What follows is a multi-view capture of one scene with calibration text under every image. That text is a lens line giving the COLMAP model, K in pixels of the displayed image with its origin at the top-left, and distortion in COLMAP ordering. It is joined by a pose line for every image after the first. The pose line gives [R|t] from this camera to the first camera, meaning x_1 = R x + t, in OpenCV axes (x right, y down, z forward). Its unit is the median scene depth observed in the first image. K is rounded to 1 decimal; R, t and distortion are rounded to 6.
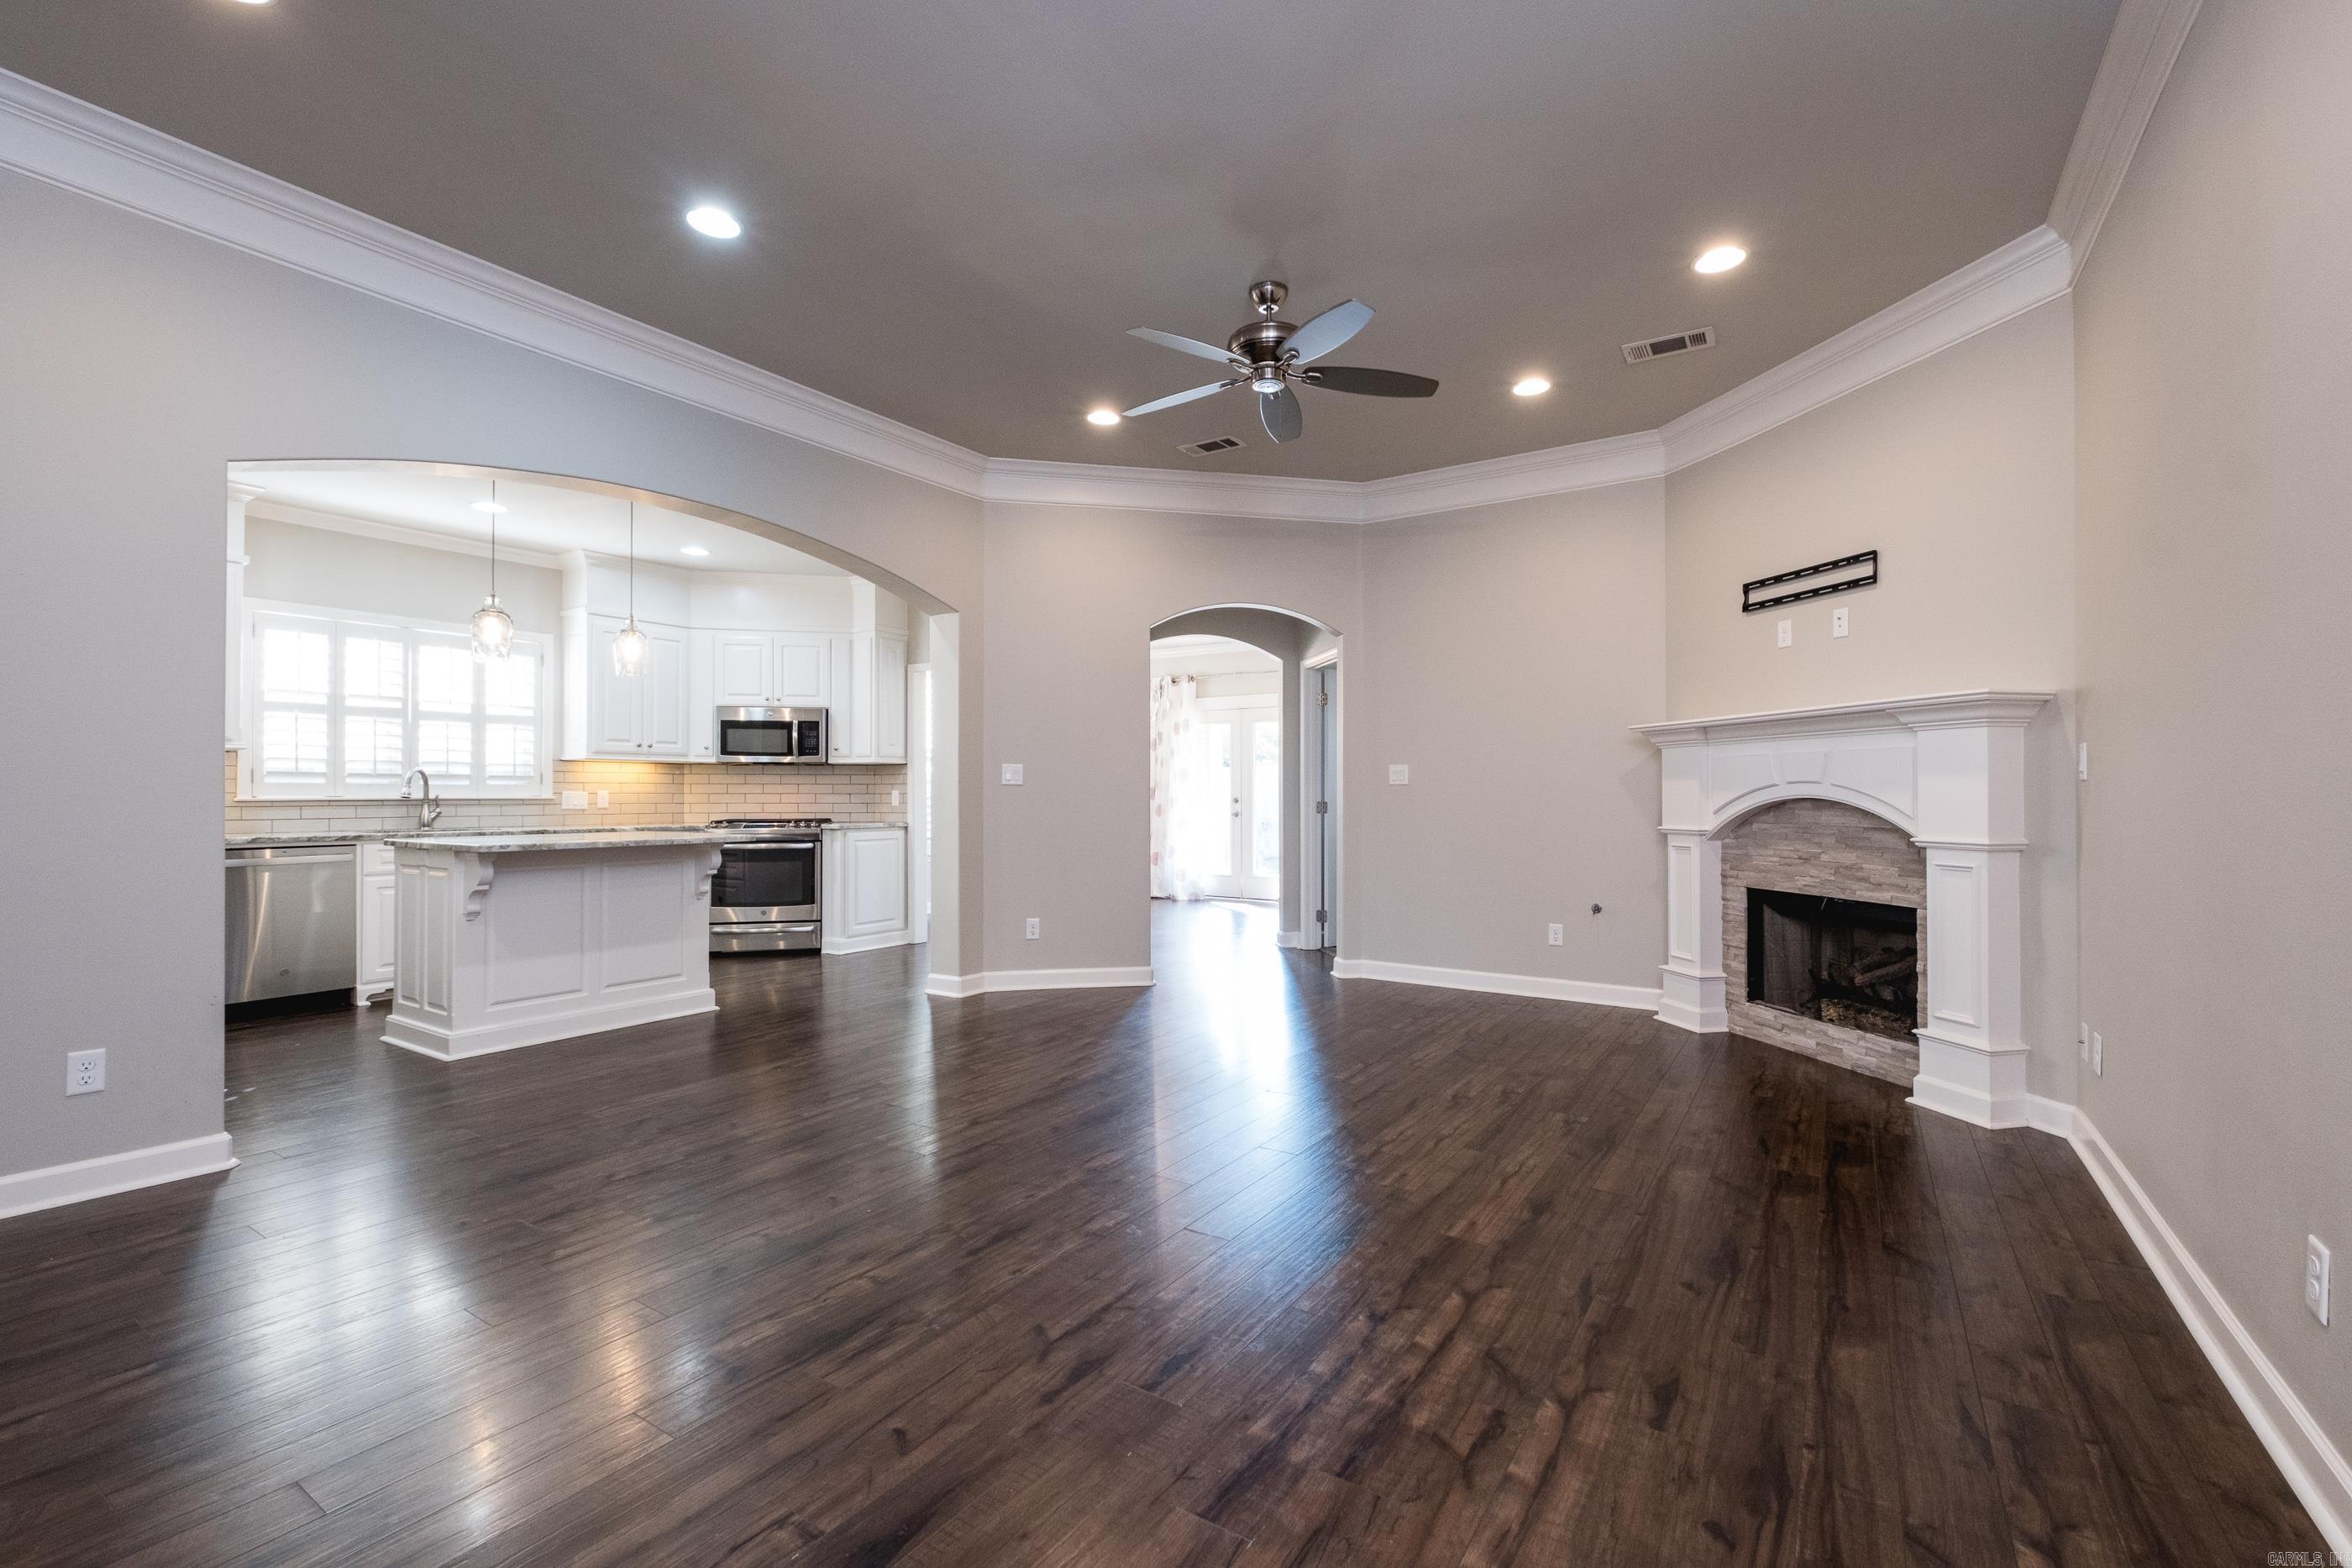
lens RADIAL K [[1020.8, 0, 1175.6], [0, 1020.8, 784.5], [0, 0, 1]] dist [0.001175, -0.000366]
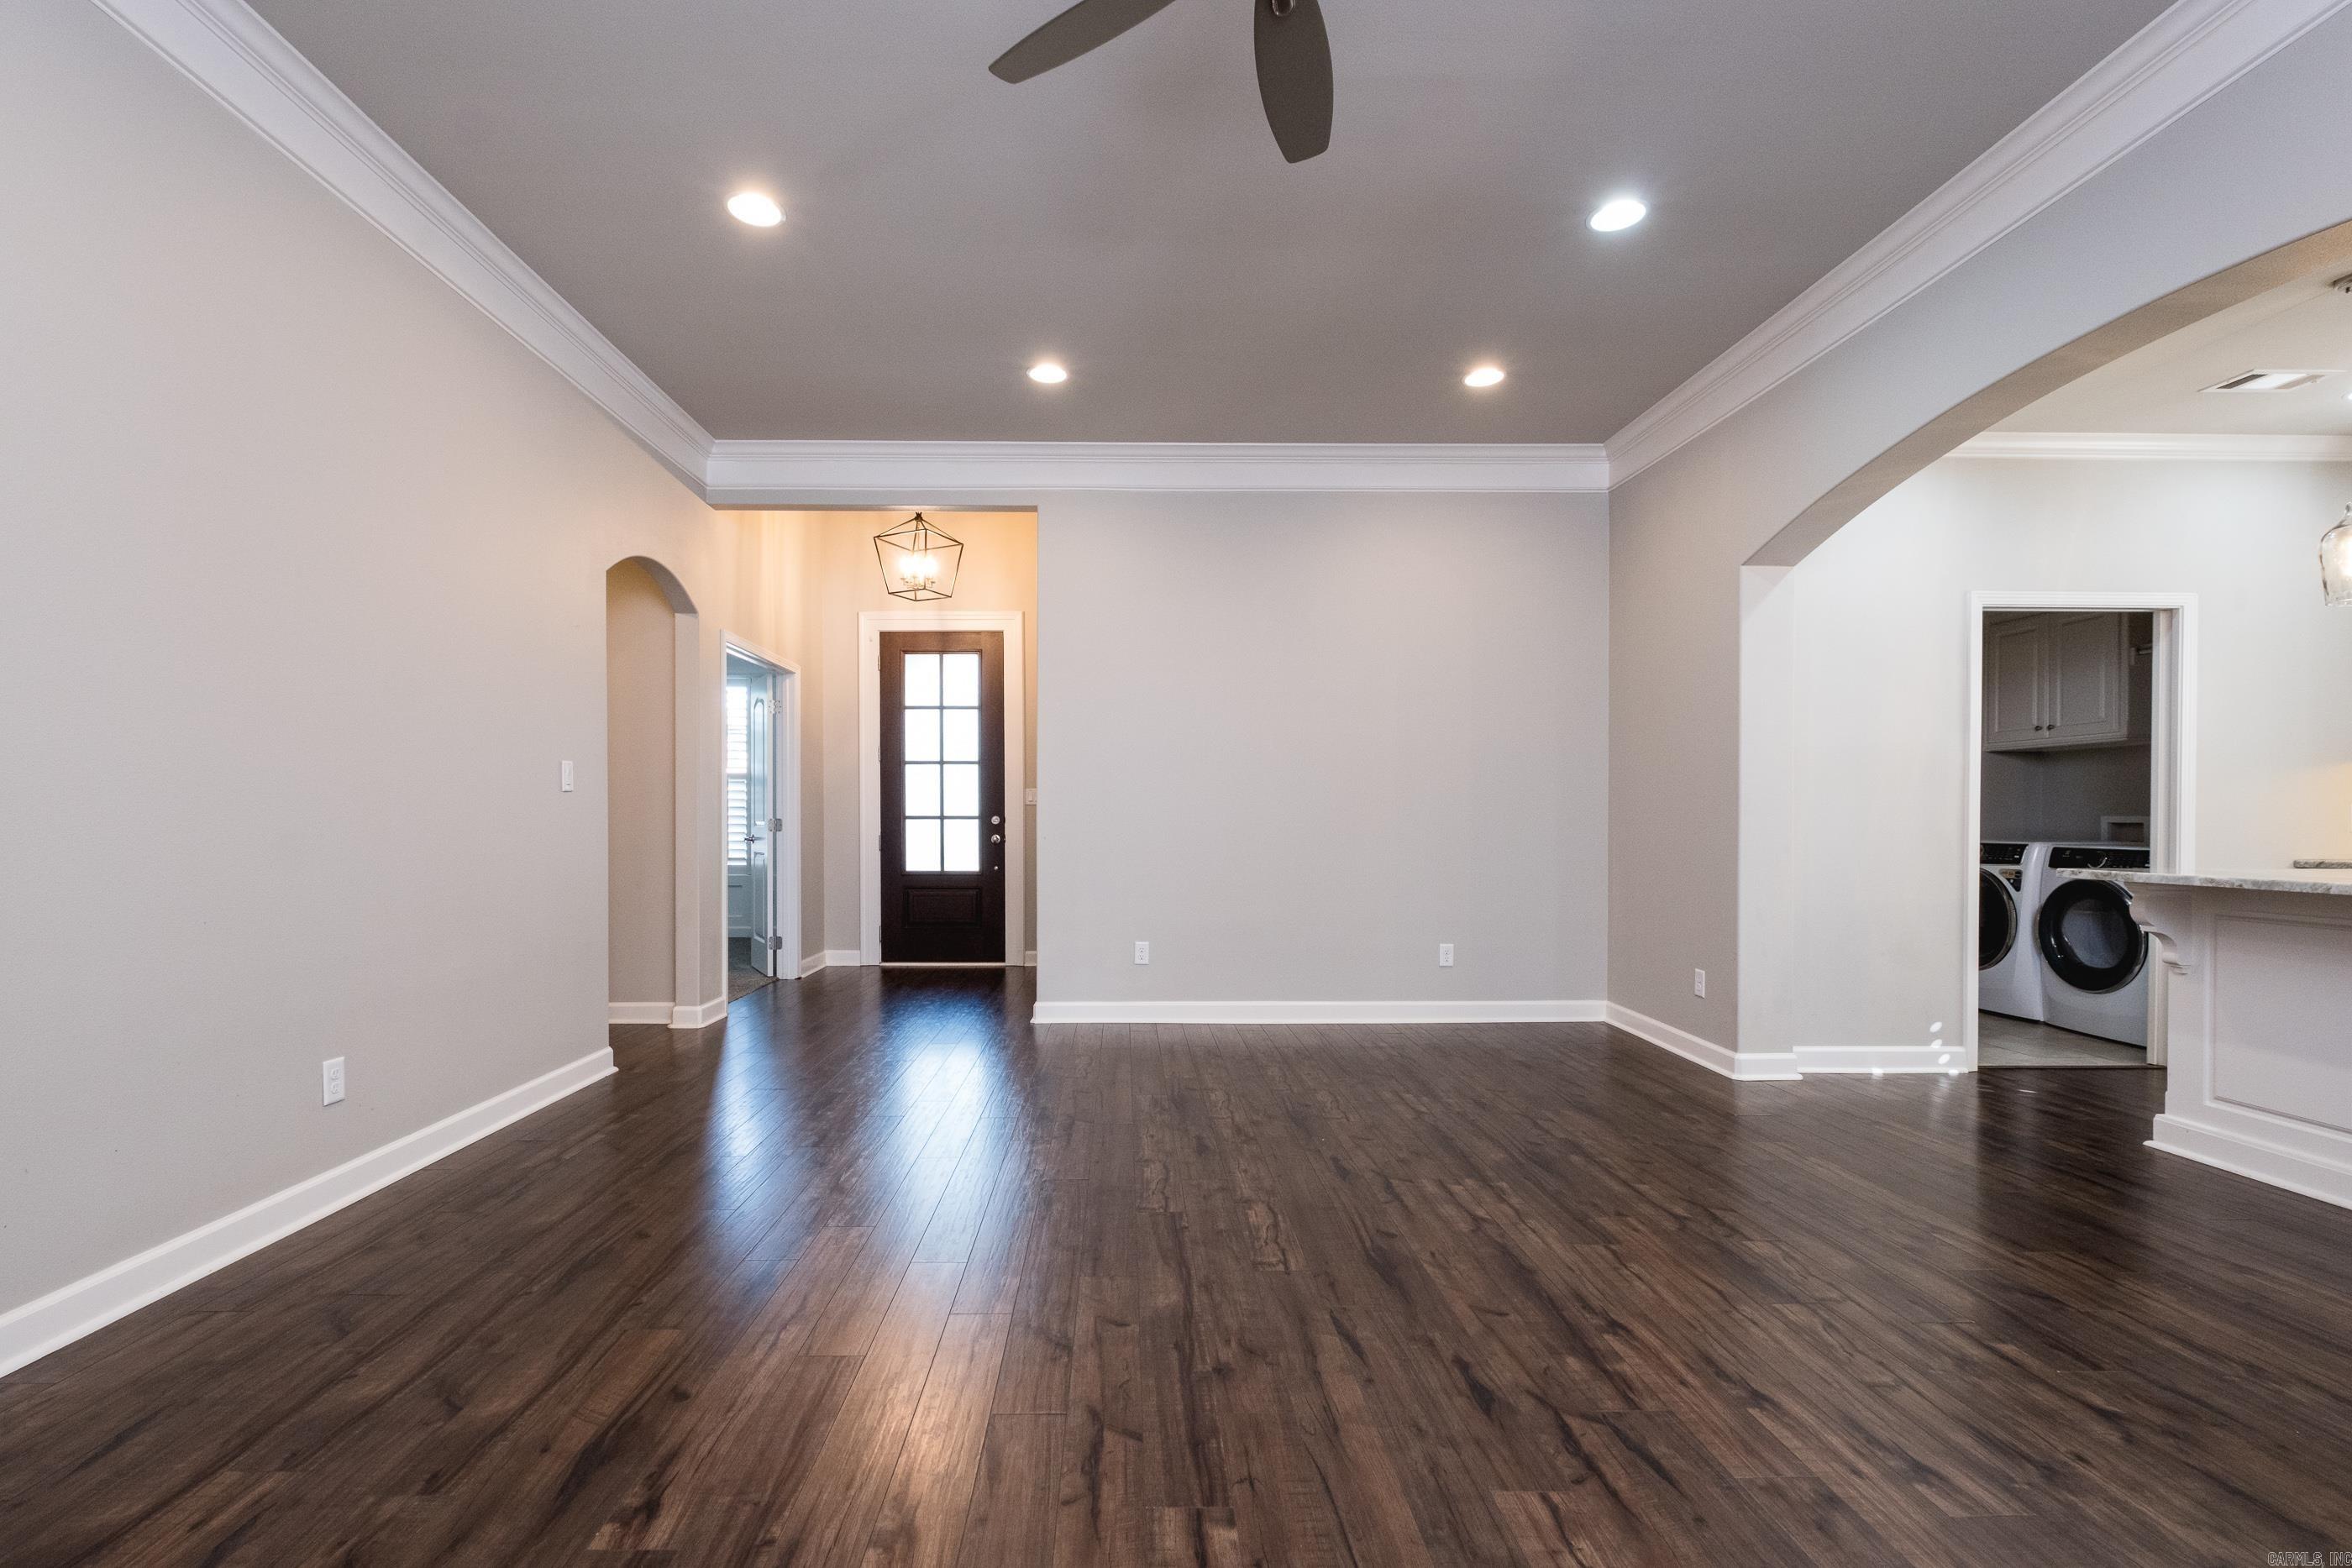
lens RADIAL K [[1027.7, 0, 1132.7], [0, 1027.7, 819.6], [0, 0, 1]] dist [0.010976, -0.009966]
pose [[-0.828561, -0.003519, -0.559887, 0.333509], [0.001784, 0.999959, -0.008924, 0.023044], [0.559896, -0.008392, -0.828521, 1.078490]]
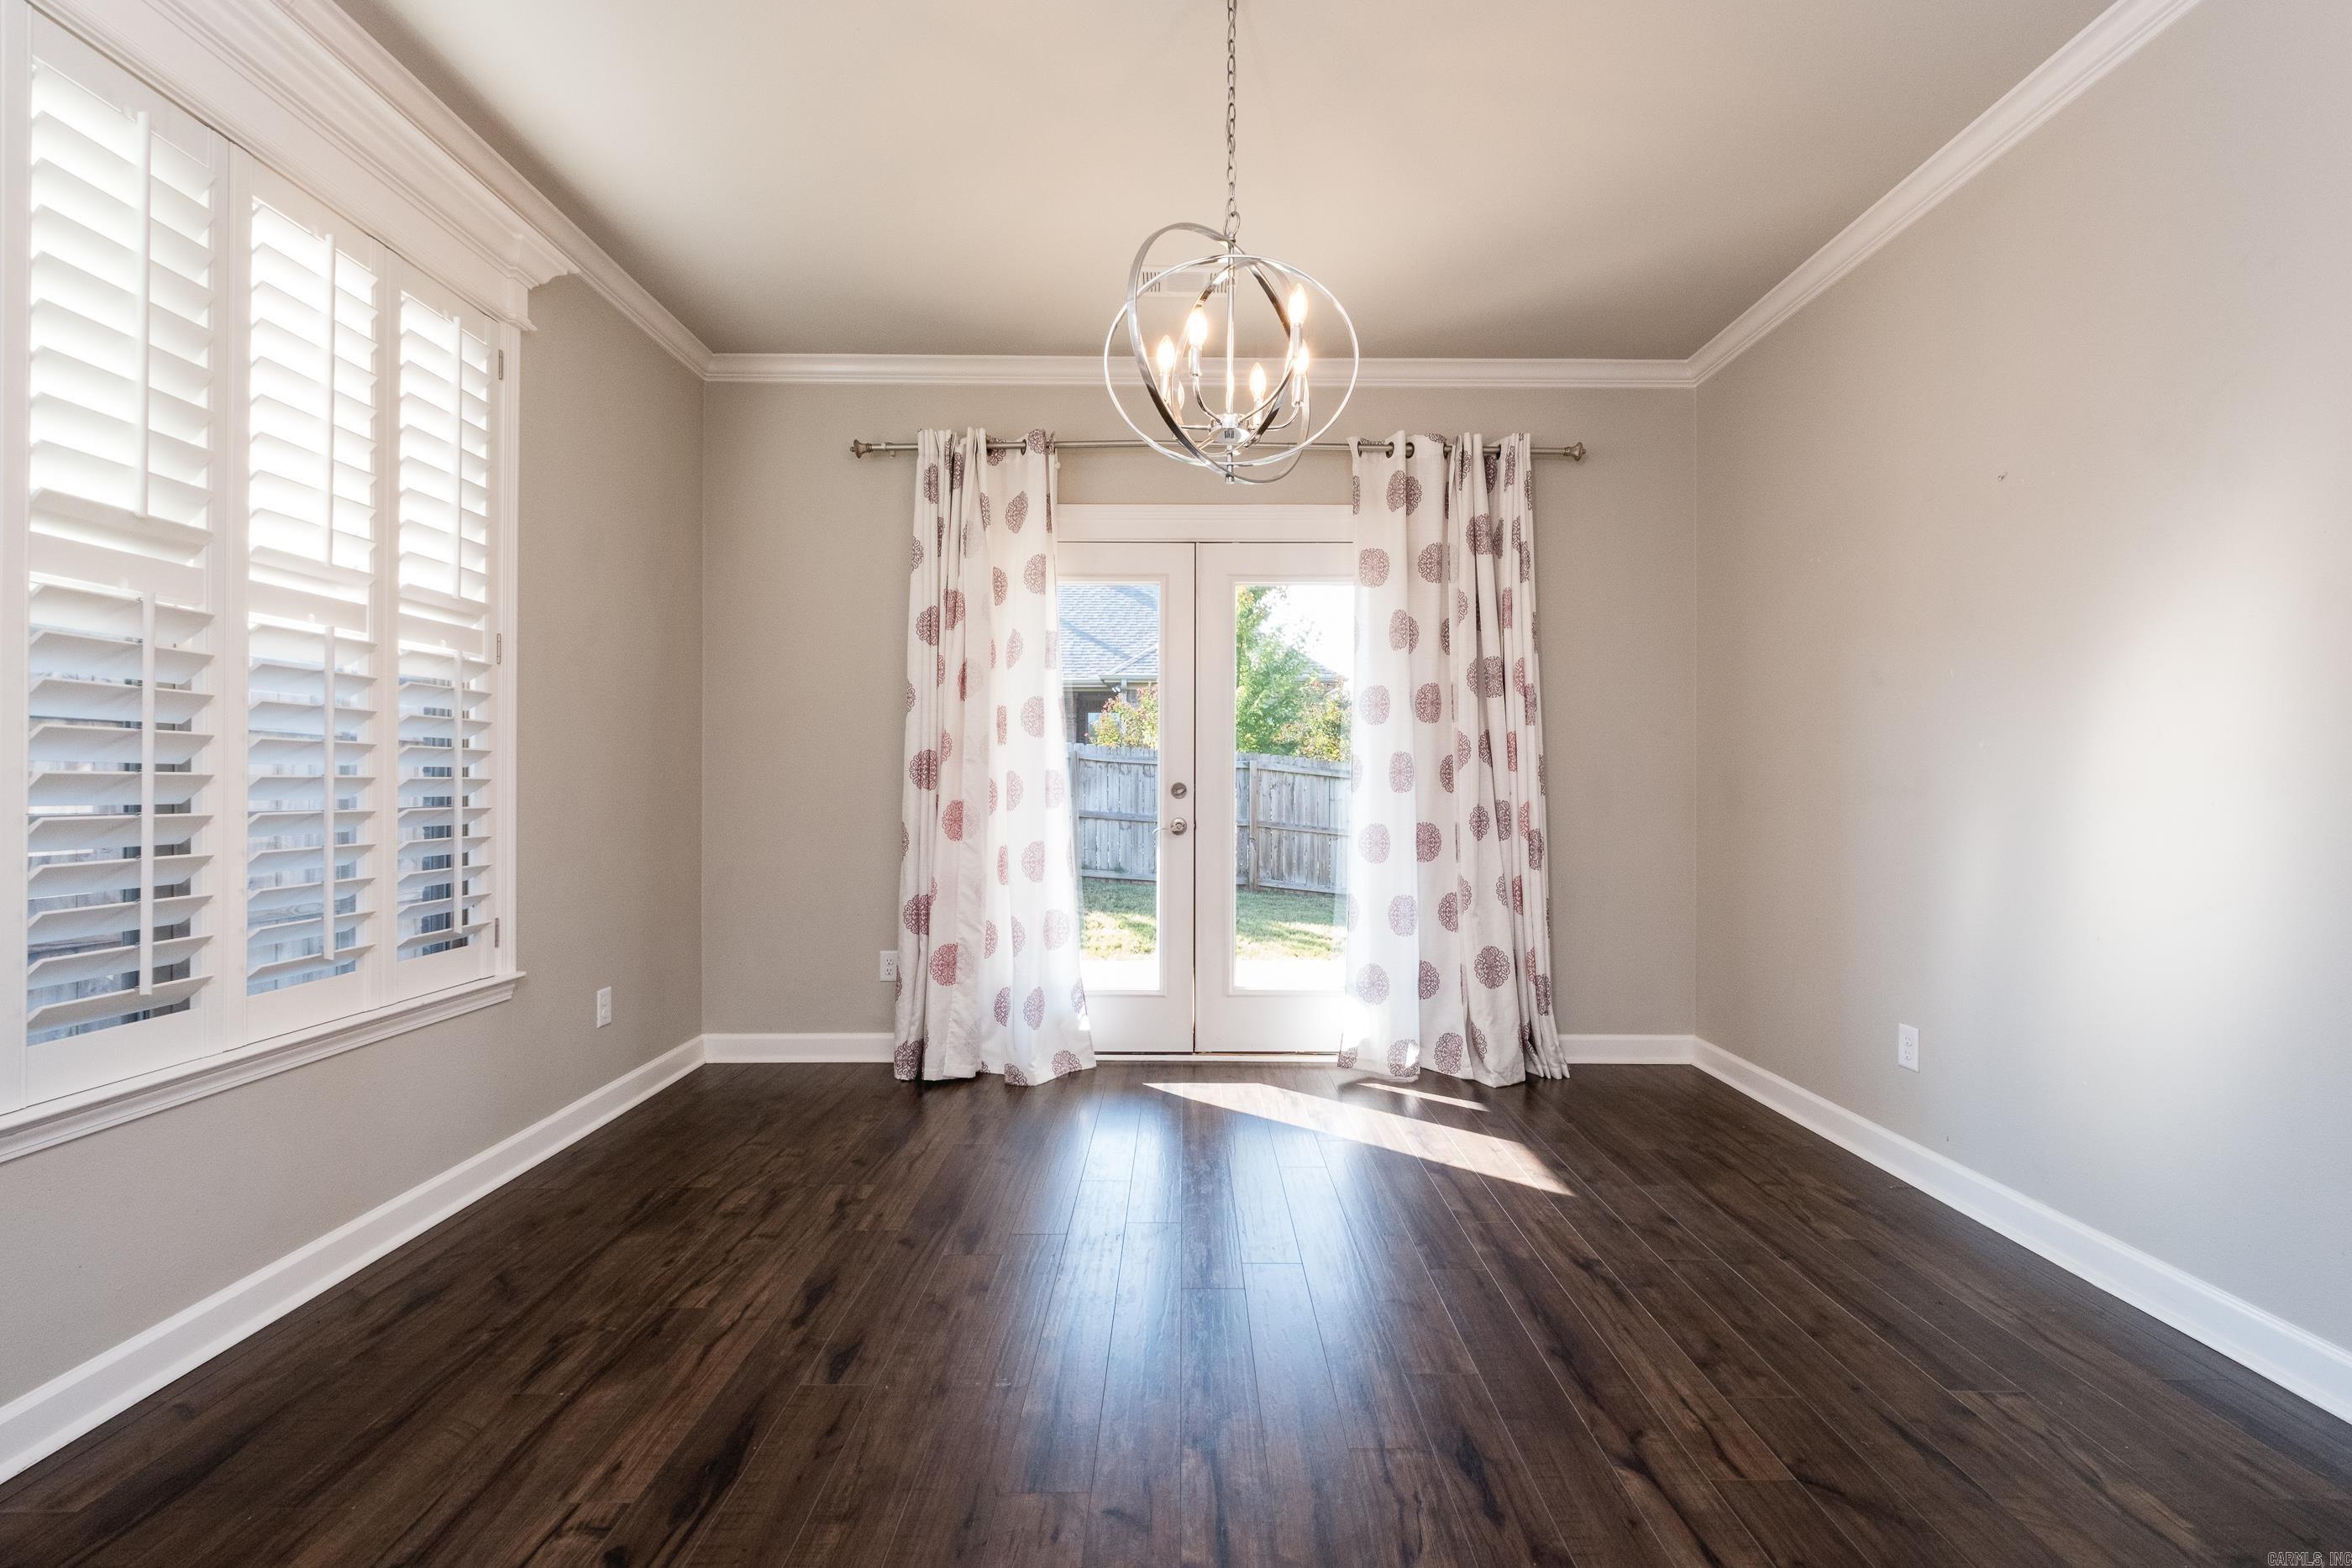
lens RADIAL K [[1013.2, 0, 1184.2], [0, 1013.2, 784.9], [0, 0, 1]] dist [0.010201, -0.006352]
pose [[0.829852, 0.001170, 0.557983, -0.319367], [-0.005564, 0.999965, 0.006178, 0.025531], [-0.557956, -0.008232, 0.829829, 1.524099]]
